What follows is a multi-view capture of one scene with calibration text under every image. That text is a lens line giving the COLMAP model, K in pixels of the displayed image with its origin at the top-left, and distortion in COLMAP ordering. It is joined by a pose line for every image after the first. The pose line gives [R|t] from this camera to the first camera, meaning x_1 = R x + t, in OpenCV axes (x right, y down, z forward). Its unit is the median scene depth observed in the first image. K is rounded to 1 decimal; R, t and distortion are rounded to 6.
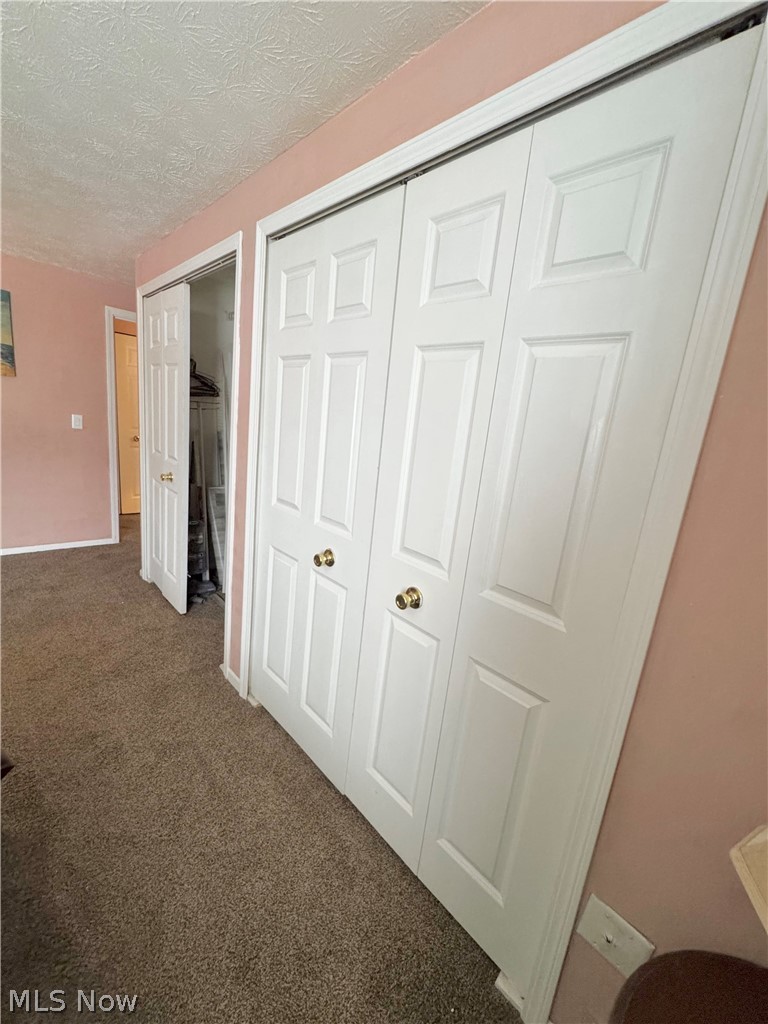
lens RADIAL K [[411.2, 0, 381.6], [0, 411.2, 509.3], [0, 0, 1]] dist [-0.003150, 0.000722]
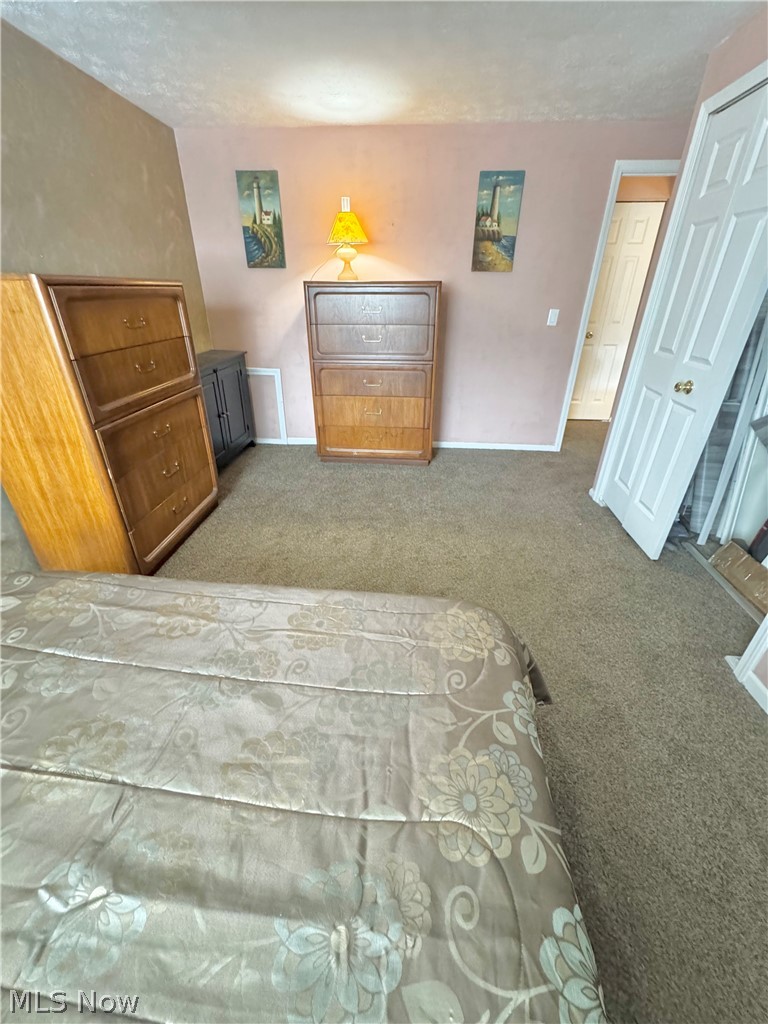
lens RADIAL K [[411.2, 0, 384.3], [0, 411.2, 507.7], [0, 0, 1]] dist [-0.003150, 0.000722]
pose [[0.659934, 0.261302, -0.704420, -0.251559], [-0.094300, 0.958966, 0.267380, -0.013184], [0.745382, -0.110027, 0.657495, 0.057662]]
